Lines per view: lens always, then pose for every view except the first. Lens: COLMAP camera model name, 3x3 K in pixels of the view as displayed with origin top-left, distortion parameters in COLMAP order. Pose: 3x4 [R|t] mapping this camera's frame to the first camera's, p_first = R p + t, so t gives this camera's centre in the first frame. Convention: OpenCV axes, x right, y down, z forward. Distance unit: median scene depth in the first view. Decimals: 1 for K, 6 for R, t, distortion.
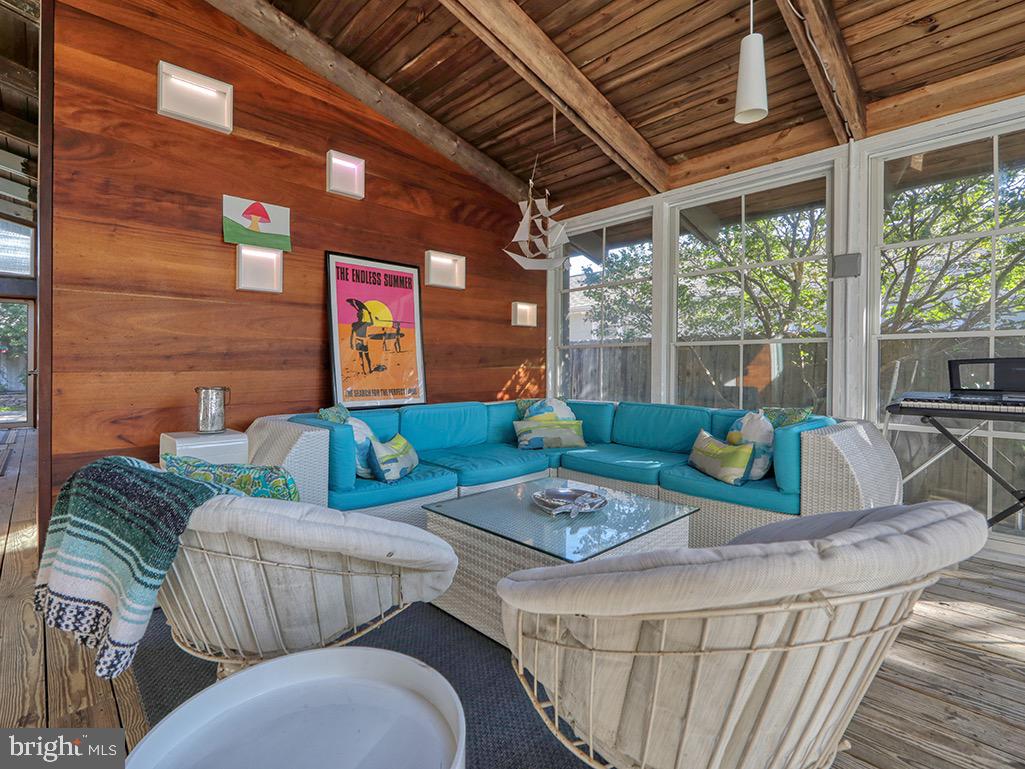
lens RADIAL K [[485.8, 0, 540.1], [0, 485.8, 371.1], [0, 0, 1]] dist [-0.013114, 0.002441]
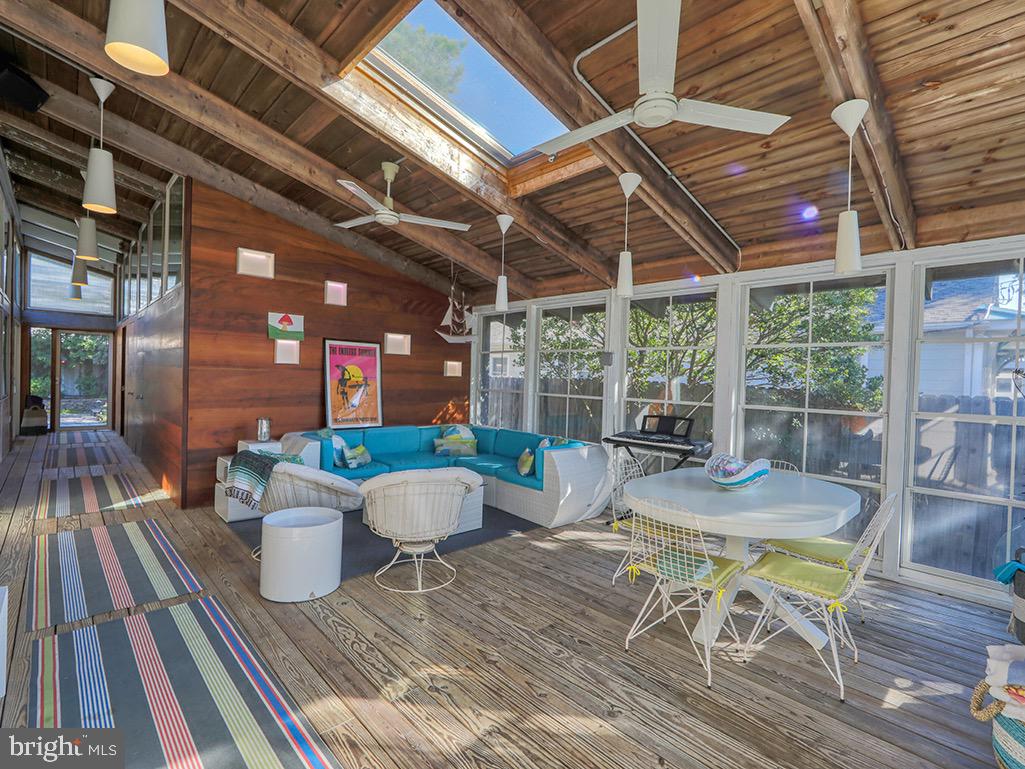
lens RADIAL K [[485.8, 0, 522.2], [0, 485.8, 394.3], [0, 0, 1]] dist [-0.013114, 0.002441]
pose [[0.998251, 0.026978, -0.052606, 0.364275], [-0.025811, 0.999408, 0.022737, -0.103145], [0.053189, -0.021339, 0.998356, -0.700627]]
